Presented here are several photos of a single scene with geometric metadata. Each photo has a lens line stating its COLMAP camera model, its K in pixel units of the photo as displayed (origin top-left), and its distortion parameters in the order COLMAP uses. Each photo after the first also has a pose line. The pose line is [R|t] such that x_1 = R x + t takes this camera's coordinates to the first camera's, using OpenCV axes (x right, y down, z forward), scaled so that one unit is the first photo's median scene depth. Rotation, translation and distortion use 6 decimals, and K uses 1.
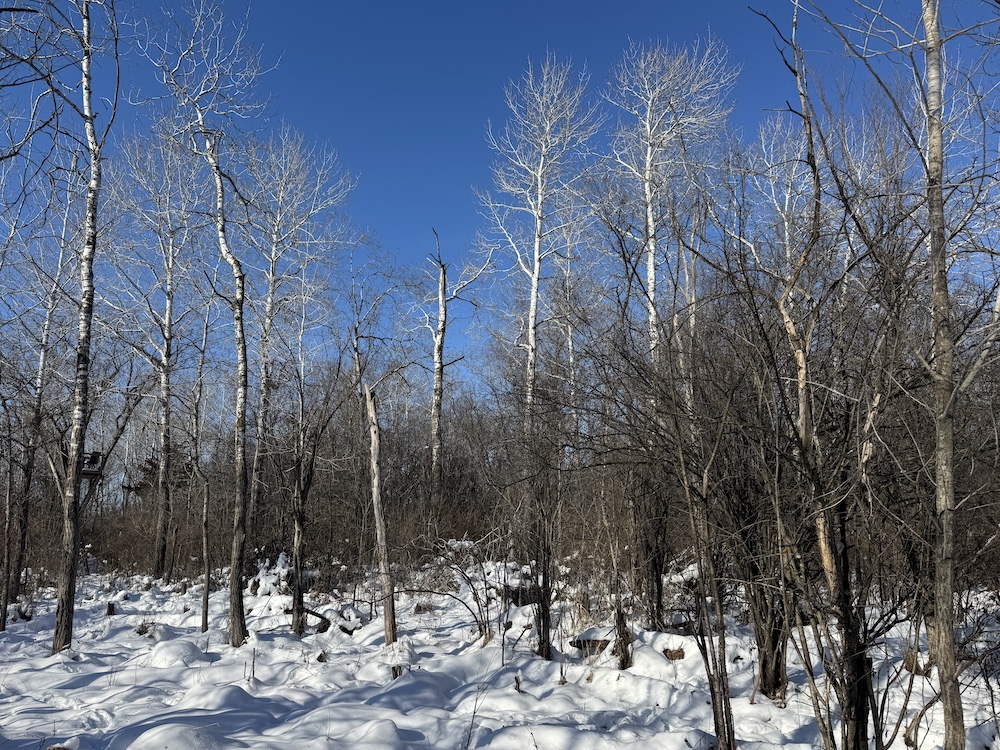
lens RADIAL K [[690.7, 0, 502.6], [0, 690.7, 367.5], [0, 0, 1]] dist [0.042179, -0.034953]
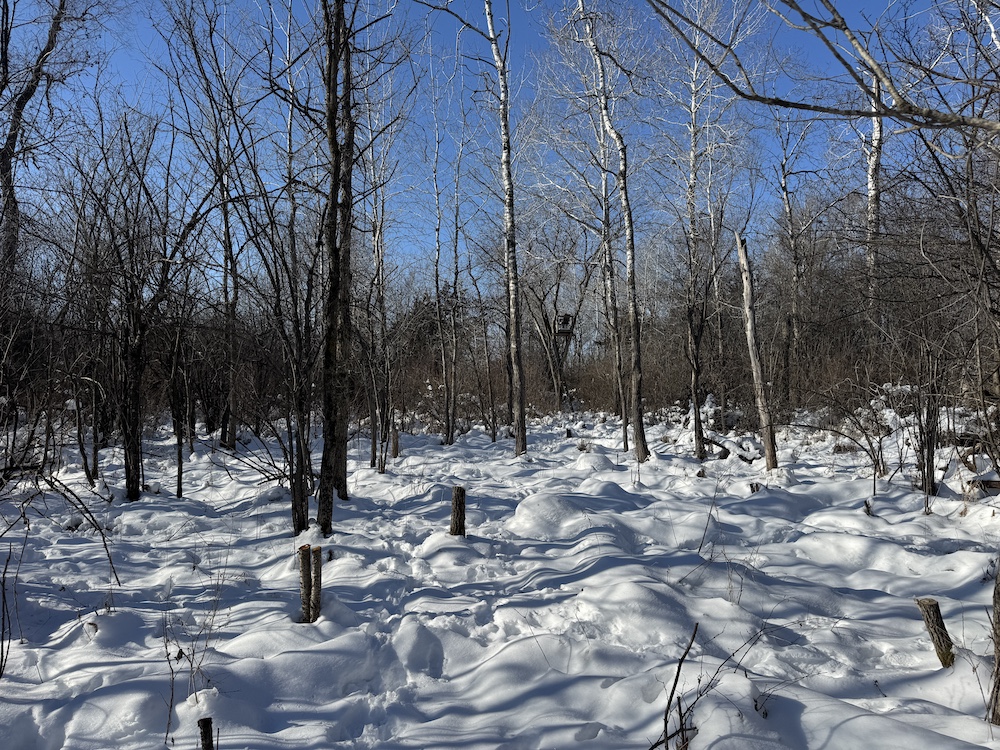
lens RADIAL K [[690.7, 0, 502.6], [0, 690.7, 367.5], [0, 0, 1]] dist [0.042179, -0.034953]
pose [[0.800019, -0.019429, -0.599660, 0.136917], [0.146279, 0.975631, 0.163544, 0.000102], [0.581869, -0.218556, 0.783366, -0.056222]]
